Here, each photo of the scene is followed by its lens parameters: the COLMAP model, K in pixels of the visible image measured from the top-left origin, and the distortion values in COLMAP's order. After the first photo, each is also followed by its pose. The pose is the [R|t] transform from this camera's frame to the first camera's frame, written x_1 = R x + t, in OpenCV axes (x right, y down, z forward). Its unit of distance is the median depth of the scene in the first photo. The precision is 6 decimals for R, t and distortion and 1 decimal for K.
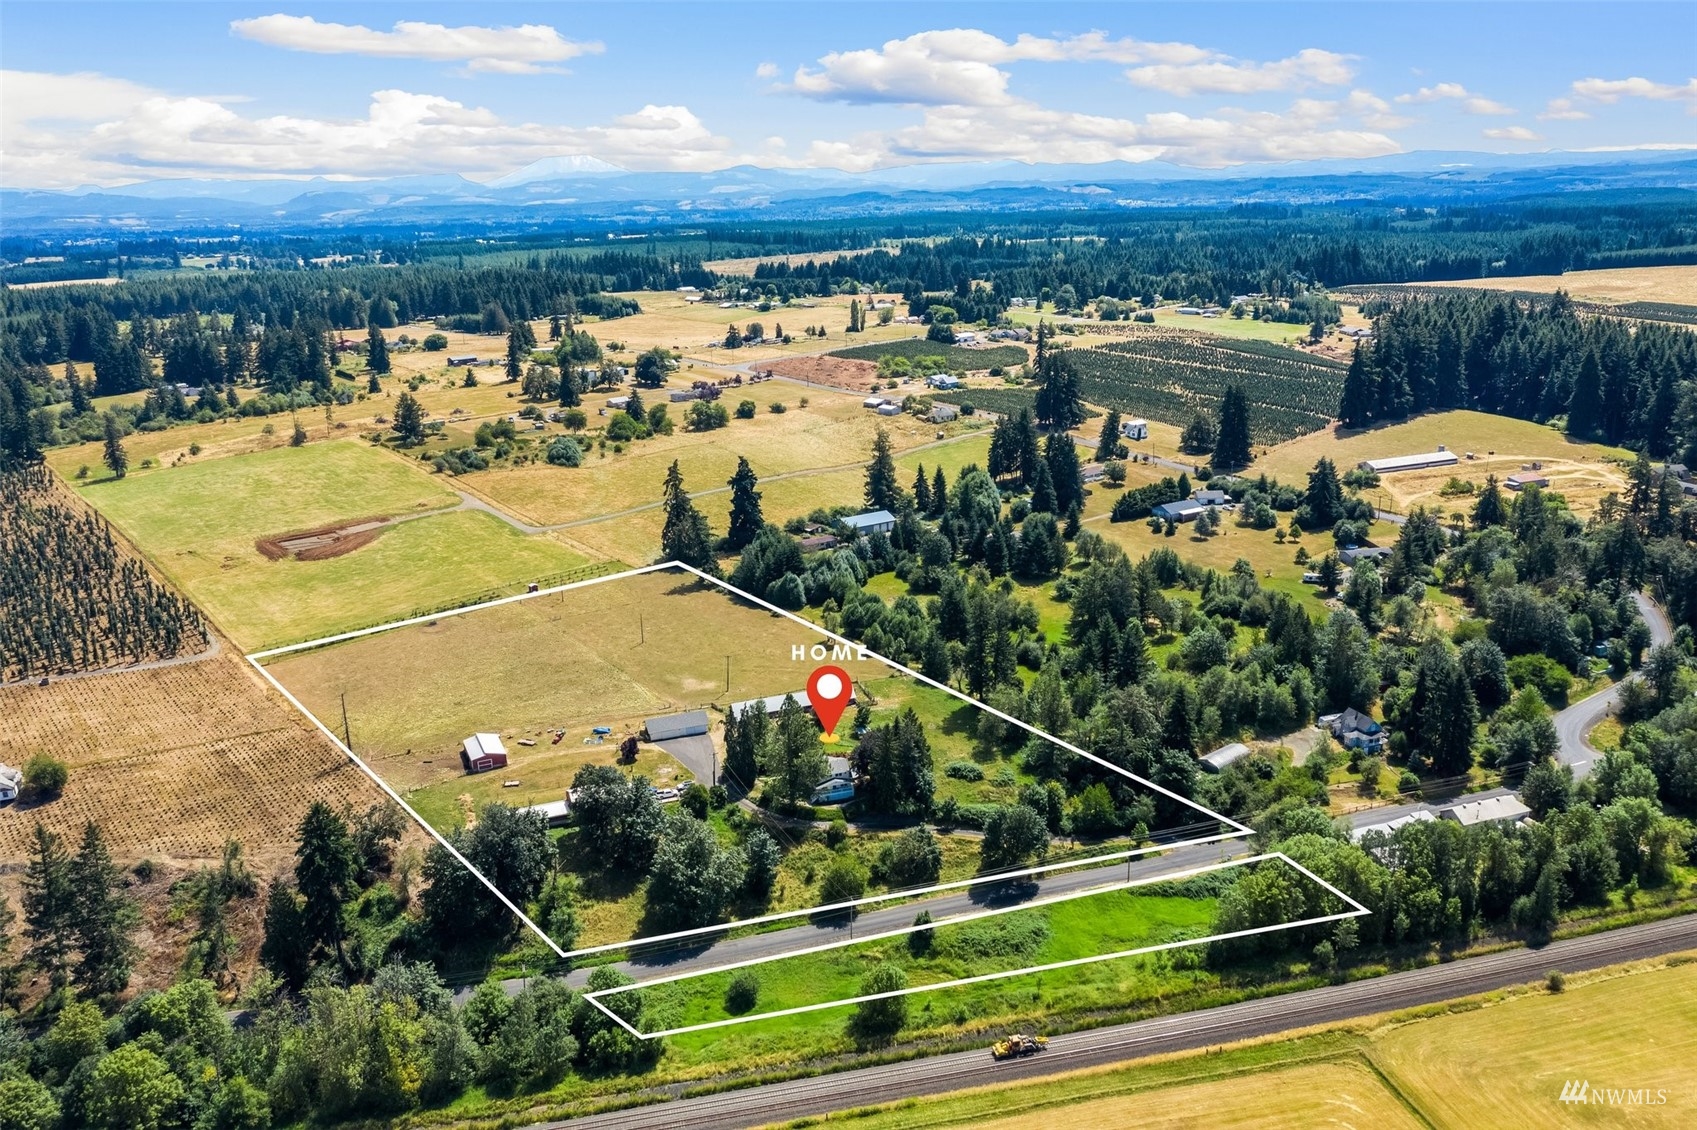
lens RADIAL K [[1370.4, 0, 848.5], [0, 1370.4, 565.0], [0, 0, 1]] dist [-0.000867, 0.012254]
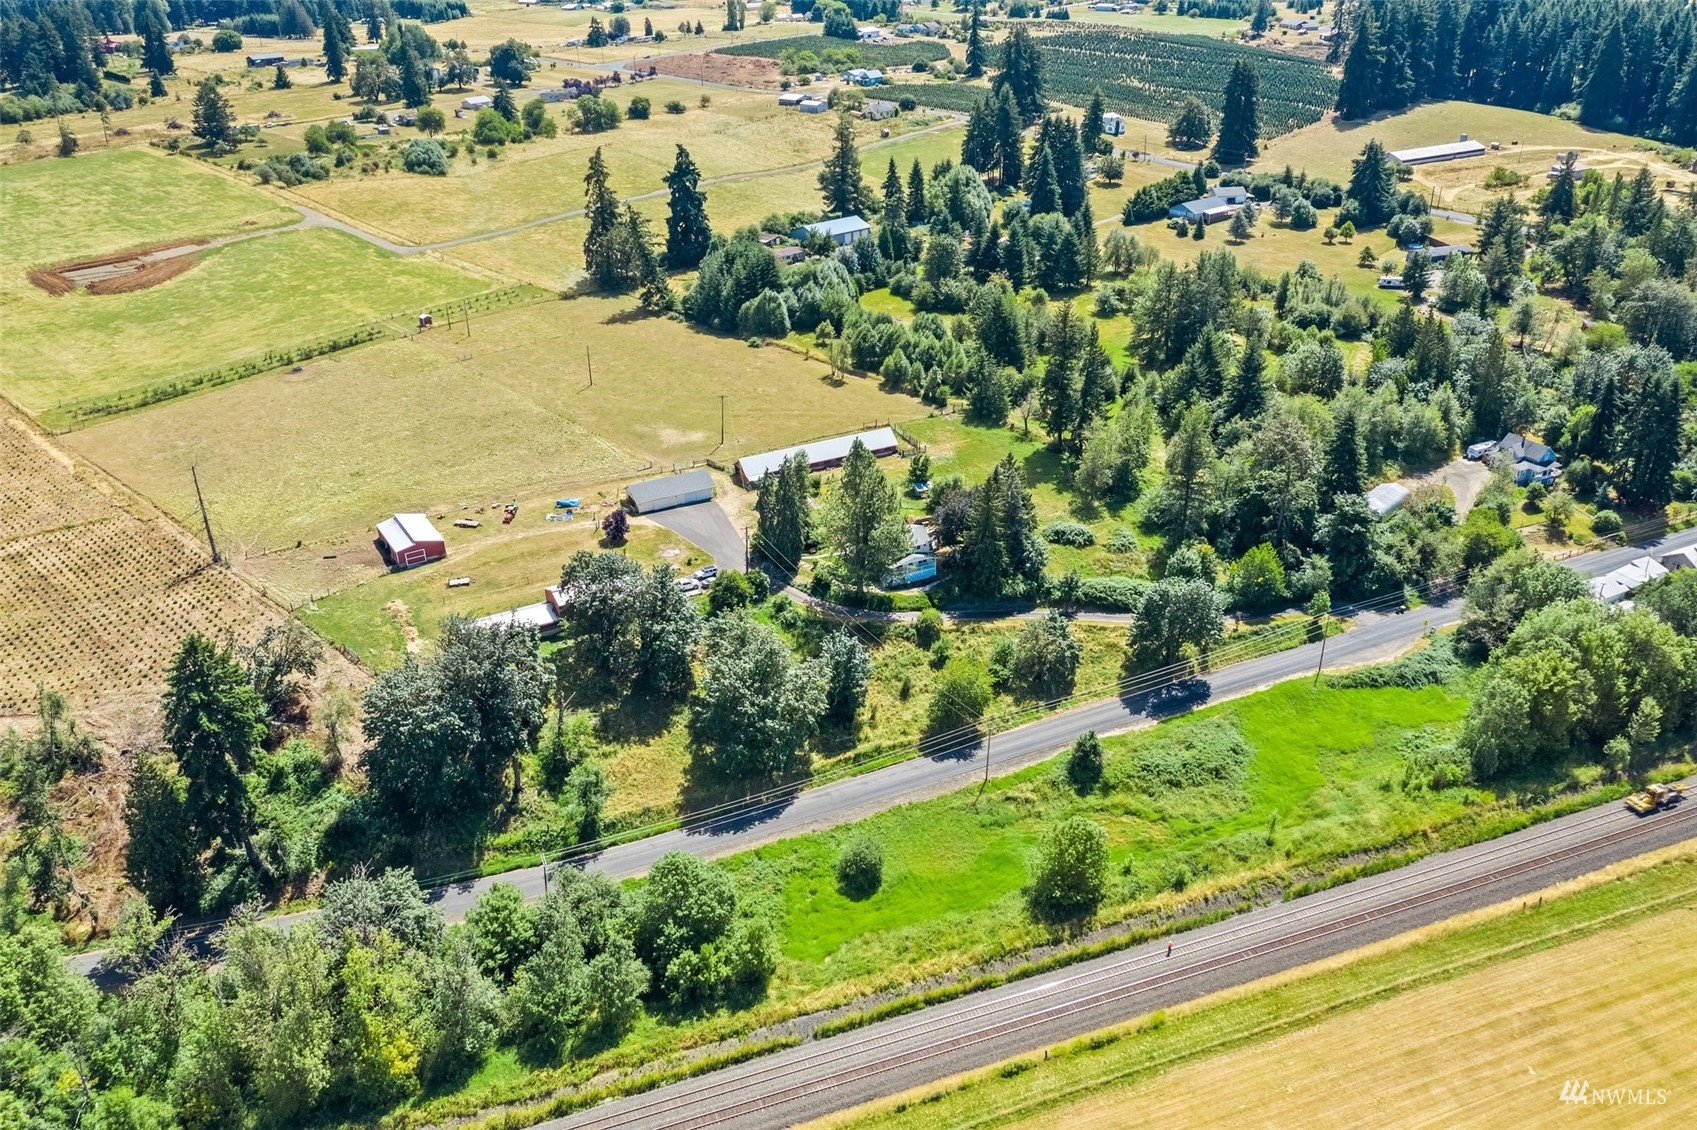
lens RADIAL K [[1370.4, 0, 848.5], [0, 1370.4, 565.0], [0, 0, 1]] dist [-0.000867, 0.012254]
pose [[0.991775, -0.049548, 0.118015, -0.120089], [0.028163, 0.983913, 0.176415, 0.029037], [-0.124857, -0.171641, 0.977216, 0.262886]]
